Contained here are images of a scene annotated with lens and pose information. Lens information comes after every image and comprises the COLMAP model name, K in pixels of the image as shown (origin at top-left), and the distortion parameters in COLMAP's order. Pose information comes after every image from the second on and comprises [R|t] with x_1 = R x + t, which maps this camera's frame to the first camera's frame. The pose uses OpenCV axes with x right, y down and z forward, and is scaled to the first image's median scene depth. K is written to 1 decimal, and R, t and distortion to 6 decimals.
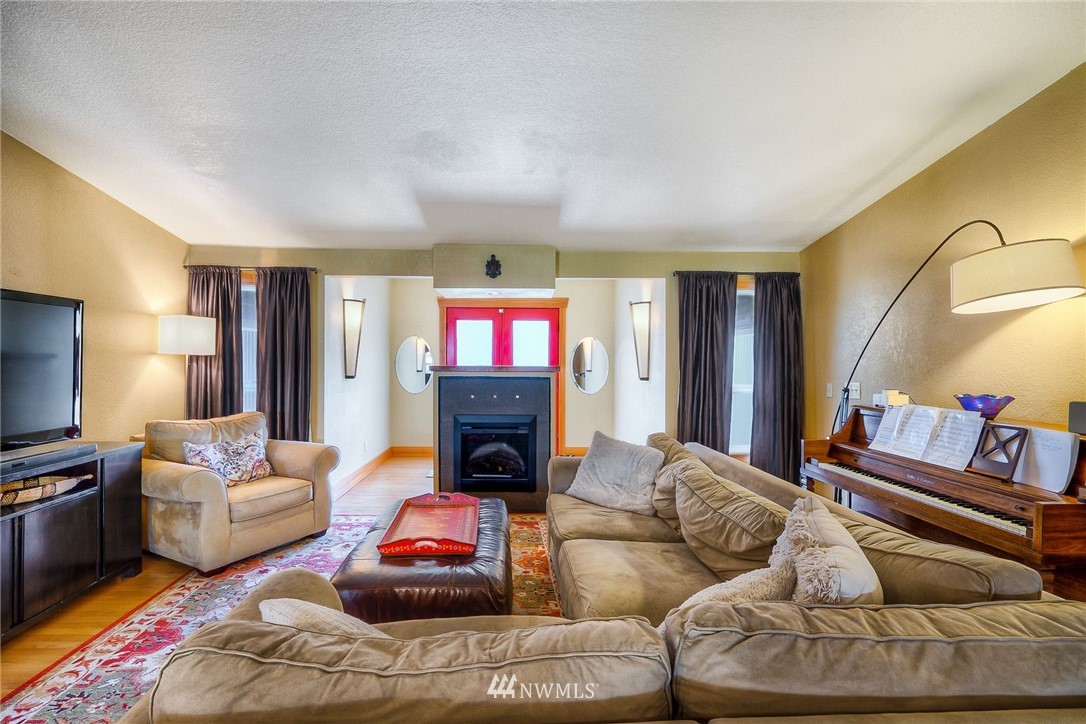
lens RADIAL K [[499.6, 0, 544.3], [0, 499.6, 362.9], [0, 0, 1]] dist [-0.001913, -0.000229]
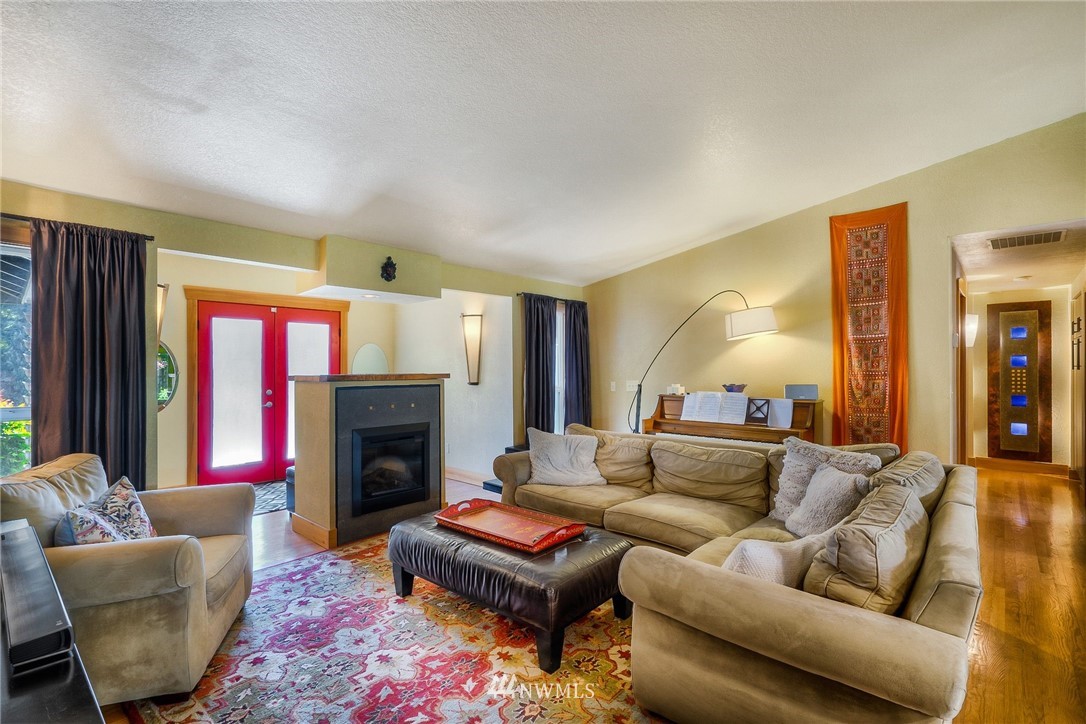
lens RADIAL K [[499.6, 0, 546.8], [0, 499.6, 360.0], [0, 0, 1]] dist [-0.001913, -0.000229]
pose [[0.685875, 0.002196, 0.727716, -0.586478], [0.010396, 0.999864, -0.012815, -0.005595], [-0.727645, 0.016355, 0.685759, 0.135870]]
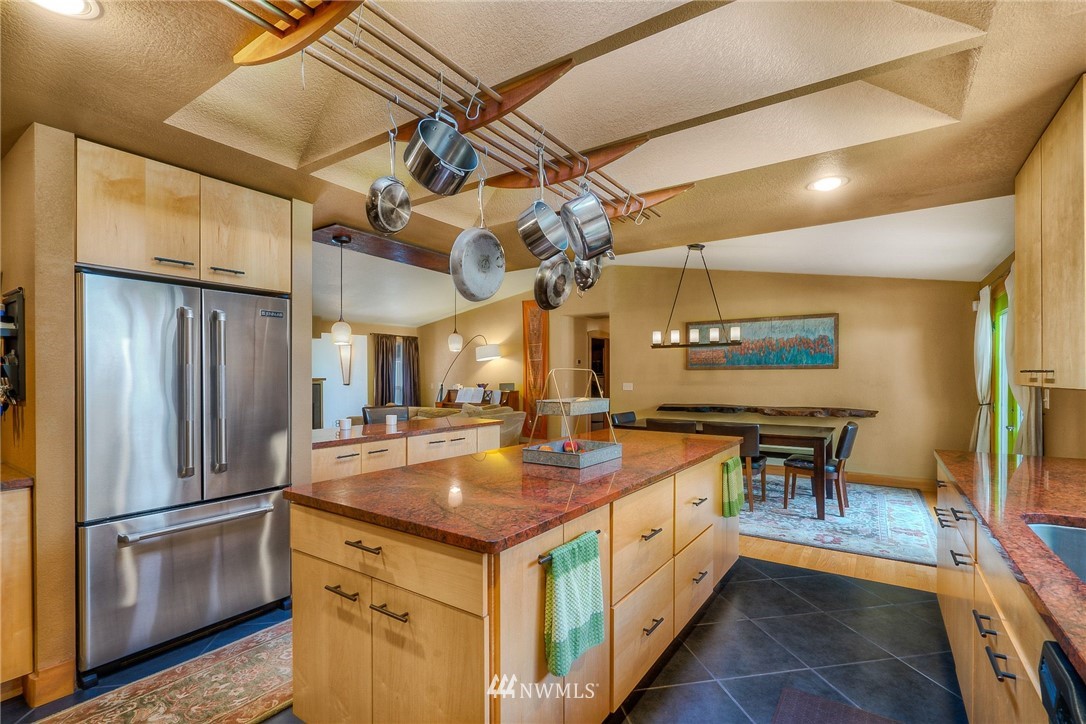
lens RADIAL K [[499.6, 0, 548.5], [0, 499.6, 368.7], [0, 0, 1]] dist [-0.001913, -0.000229]
pose [[0.585787, 0.001287, 0.810464, -1.077941], [0.009510, 0.999919, -0.008462, -0.004274], [-0.810409, 0.012665, 0.585728, -0.919079]]
